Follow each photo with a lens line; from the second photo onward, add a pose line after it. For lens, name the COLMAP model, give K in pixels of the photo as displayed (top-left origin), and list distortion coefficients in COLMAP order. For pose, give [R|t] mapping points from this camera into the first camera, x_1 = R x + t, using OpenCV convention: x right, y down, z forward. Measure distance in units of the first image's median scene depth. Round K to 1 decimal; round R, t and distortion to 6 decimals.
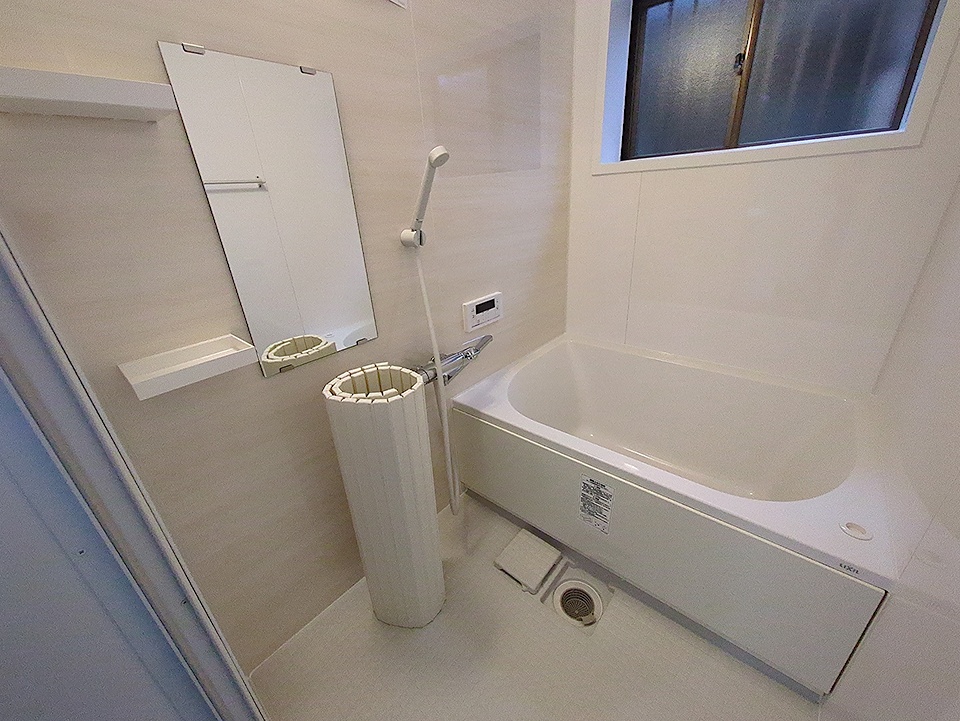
lens RADIAL K [[379.4, 0, 477.1], [0, 379.4, 357.2], [0, 0, 1]] dist [-0.001355, -0.000285]
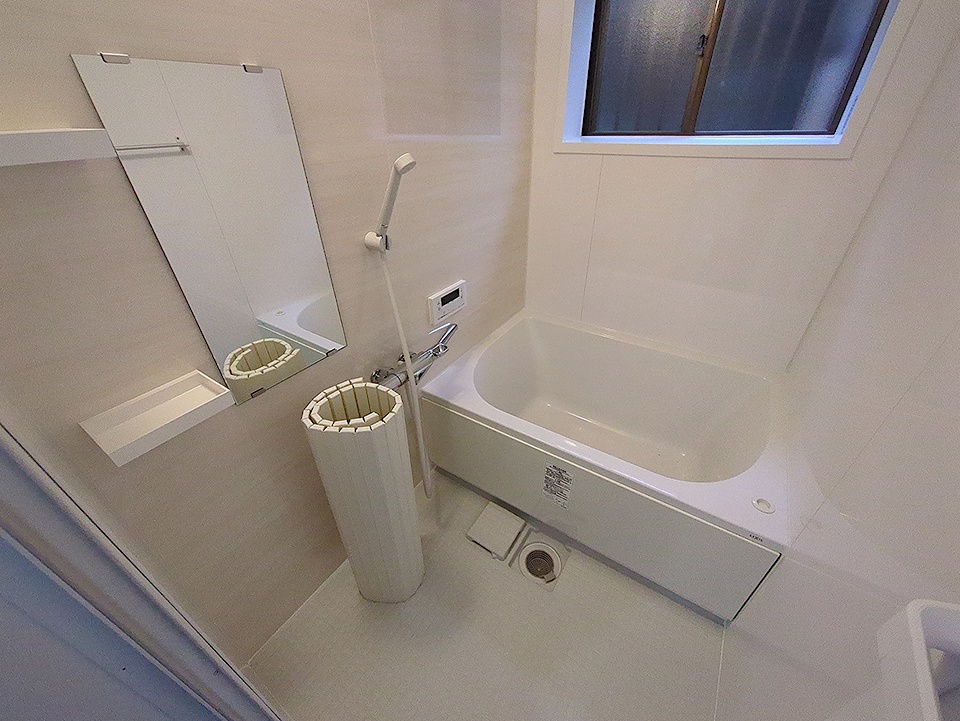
lens RADIAL K [[379.7, 0, 478.9], [0, 379.7, 358.5], [0, 0, 1]] dist [-0.001083, 0.001041]
pose [[0.990901, -0.037102, 0.129379, -0.046681], [0.016752, 0.987779, 0.154960, -0.151722], [-0.133547, -0.151383, 0.979412, -0.016053]]
